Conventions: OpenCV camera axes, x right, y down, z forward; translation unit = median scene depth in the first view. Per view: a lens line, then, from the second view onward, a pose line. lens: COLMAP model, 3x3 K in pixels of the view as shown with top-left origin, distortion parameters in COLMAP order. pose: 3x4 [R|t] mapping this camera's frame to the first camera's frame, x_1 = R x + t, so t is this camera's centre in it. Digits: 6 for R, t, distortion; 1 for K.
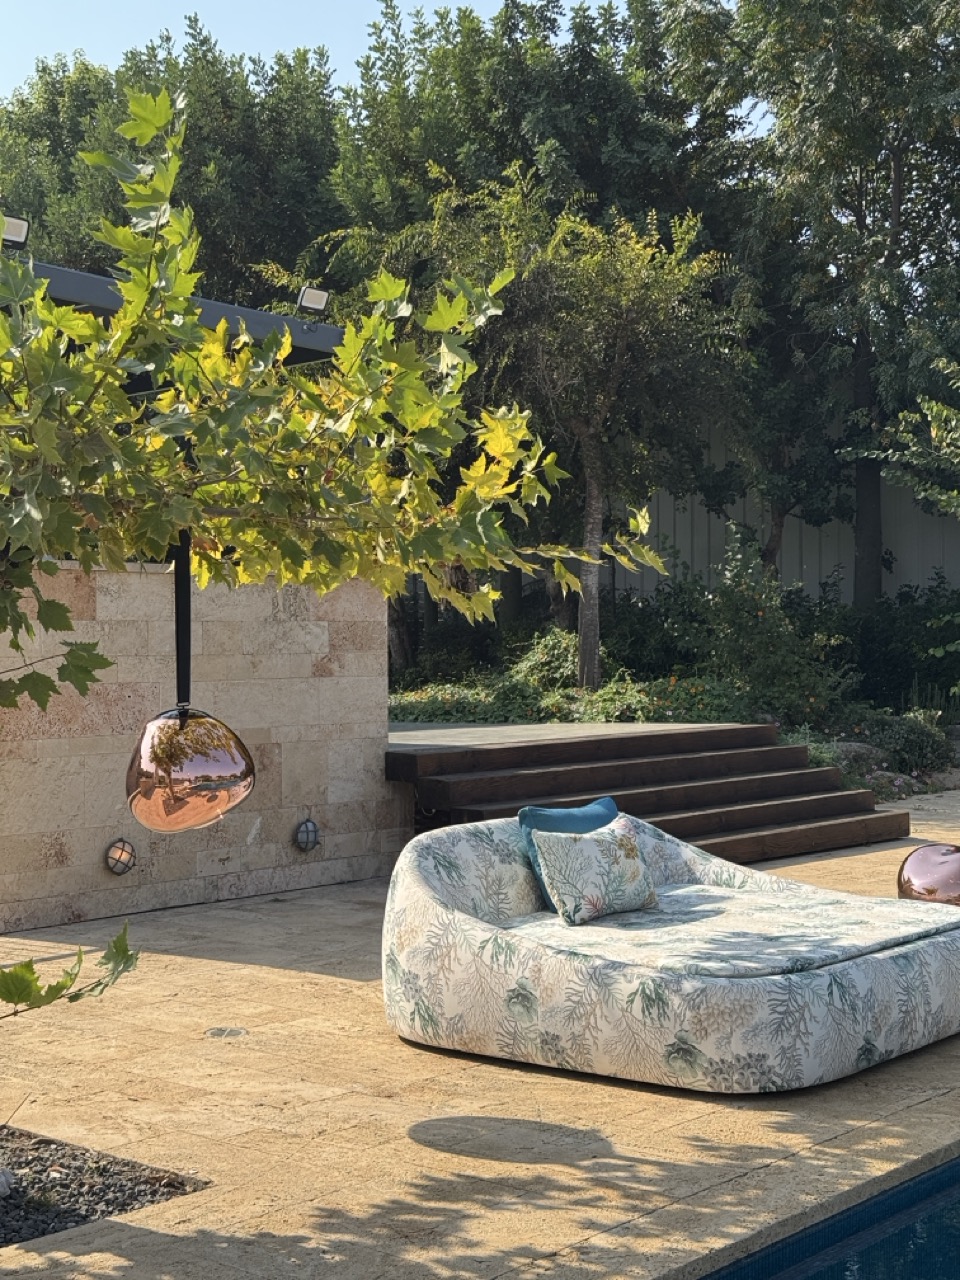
lens RADIAL K [[1772.5, 0, 480.0], [0, 1772.5, 640.0], [0, 0, 1]] dist [0.188791, -0.339471]
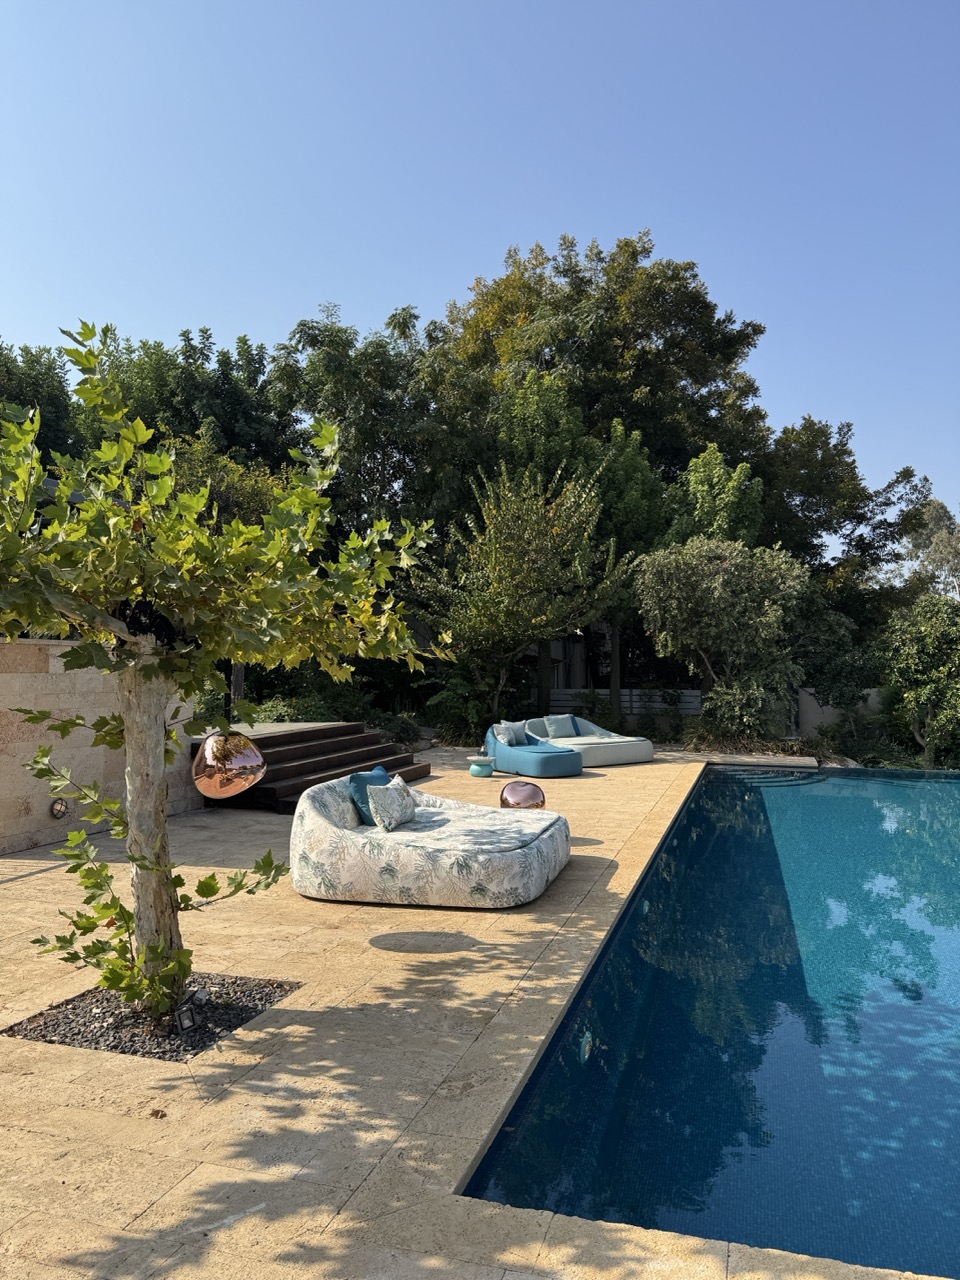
lens RADIAL K [[886.8, 0, 480.0], [0, 886.8, 640.0], [0, 0, 1]] dist [0.187378, -0.386831]
pose [[0.911095, 0.024725, 0.411455, -0.291995], [-0.010098, 0.999239, -0.037684, -0.021349], [-0.412073, 0.030179, 0.910651, 0.027150]]
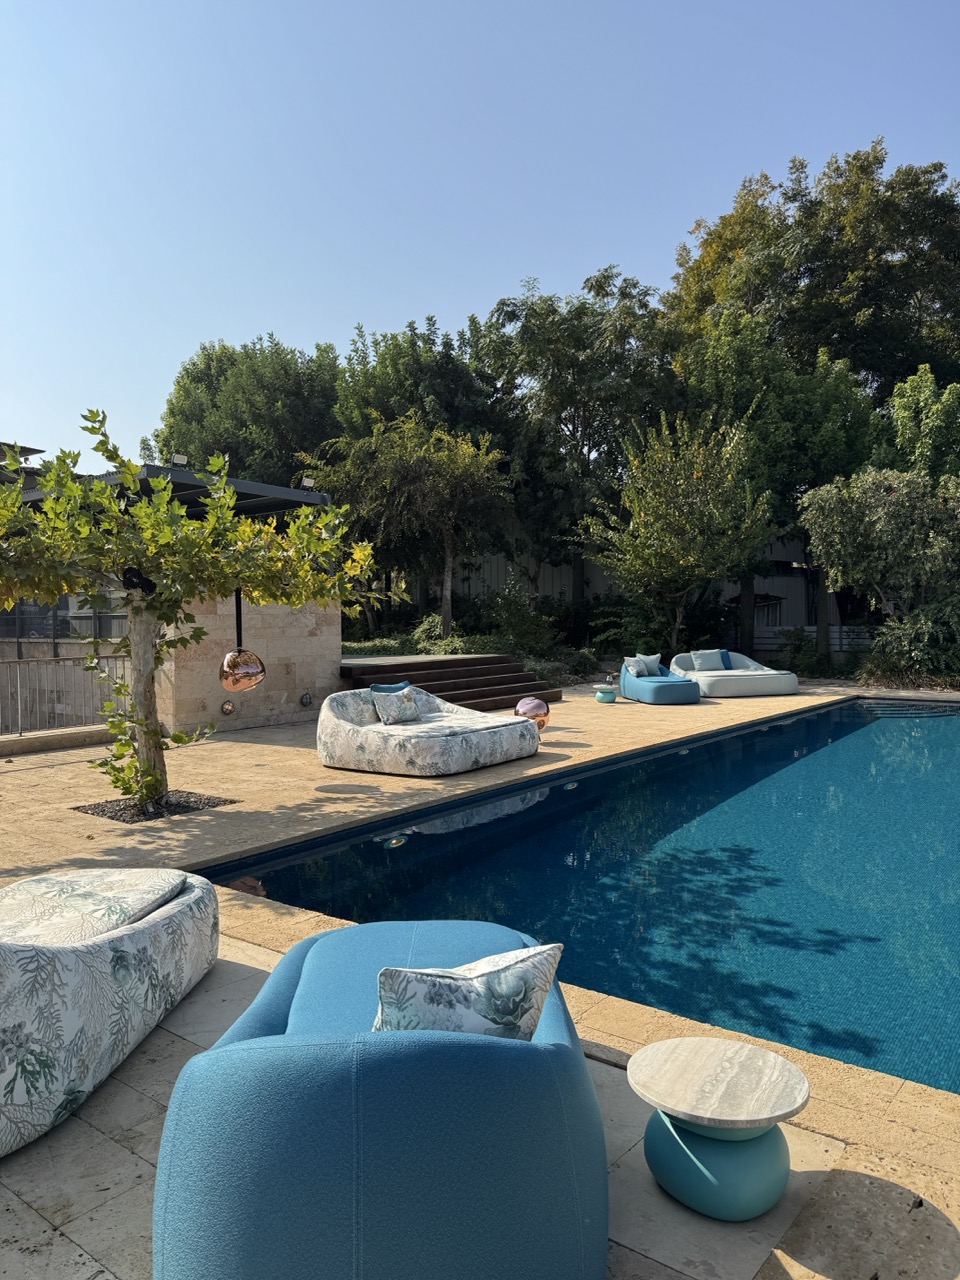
lens RADIAL K [[886.8, 0, 480.0], [0, 886.8, 640.0], [0, 0, 1]] dist [0.187378, -0.386831]
pose [[0.998730, -0.004742, 0.050151, 0.137415], [0.003339, 0.999602, 0.028004, -0.013865], [-0.050264, -0.027801, 0.998349, -0.428020]]
